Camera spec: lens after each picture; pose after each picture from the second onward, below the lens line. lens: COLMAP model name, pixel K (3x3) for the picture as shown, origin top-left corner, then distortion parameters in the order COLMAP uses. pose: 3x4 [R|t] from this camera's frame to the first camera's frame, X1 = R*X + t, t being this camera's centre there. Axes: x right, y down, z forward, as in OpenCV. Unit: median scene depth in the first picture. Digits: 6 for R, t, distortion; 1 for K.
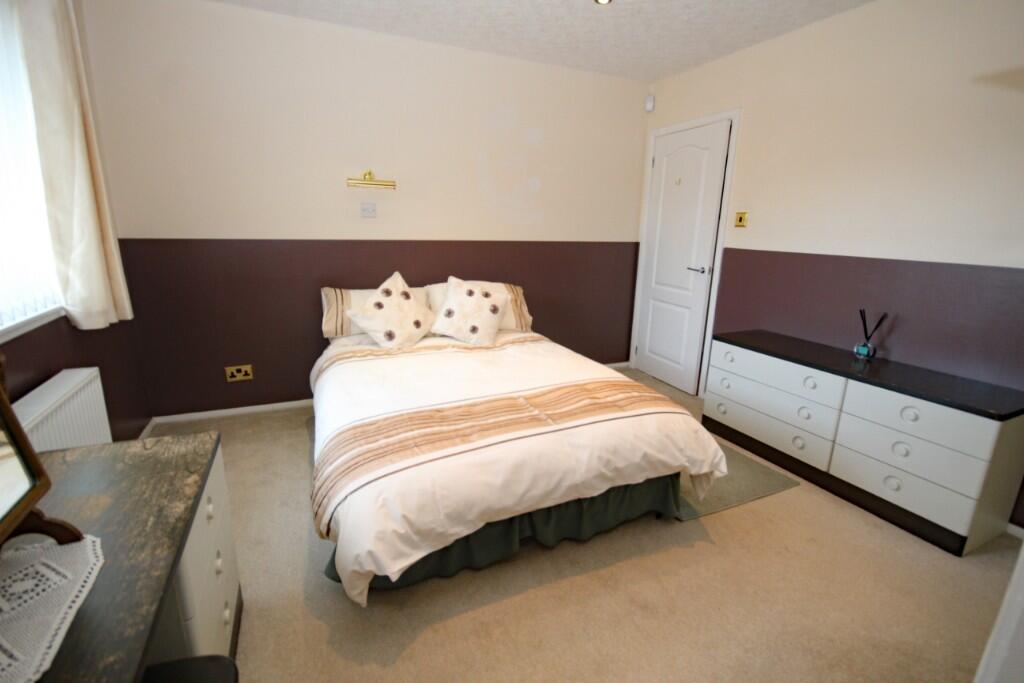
lens RADIAL K [[471.0, 0, 520.2], [0, 471.0, 345.0], [0, 0, 1]] dist [-0.000775, -0.000480]
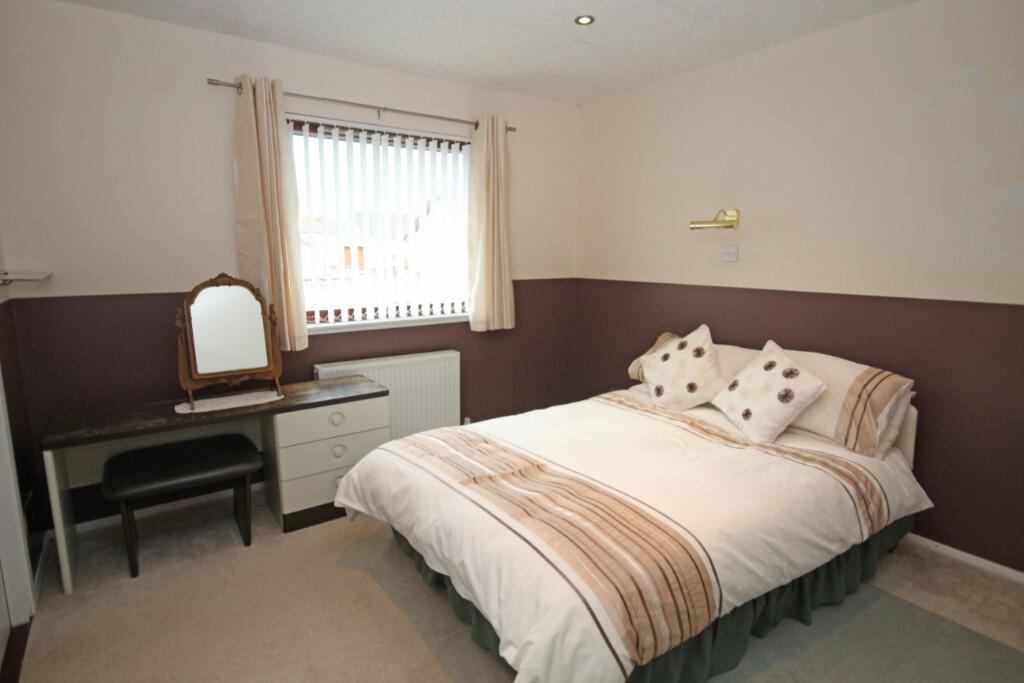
lens RADIAL K [[564.1, 0, 528.0], [0, 564.1, 346.7], [0, 0, 1]] dist [-0.002842, -0.000340]
pose [[0.185951, 0.143810, -0.971978, 0.701065], [-0.238310, 0.966295, 0.097377, -0.144469], [0.953221, 0.213525, 0.213954, 0.497484]]
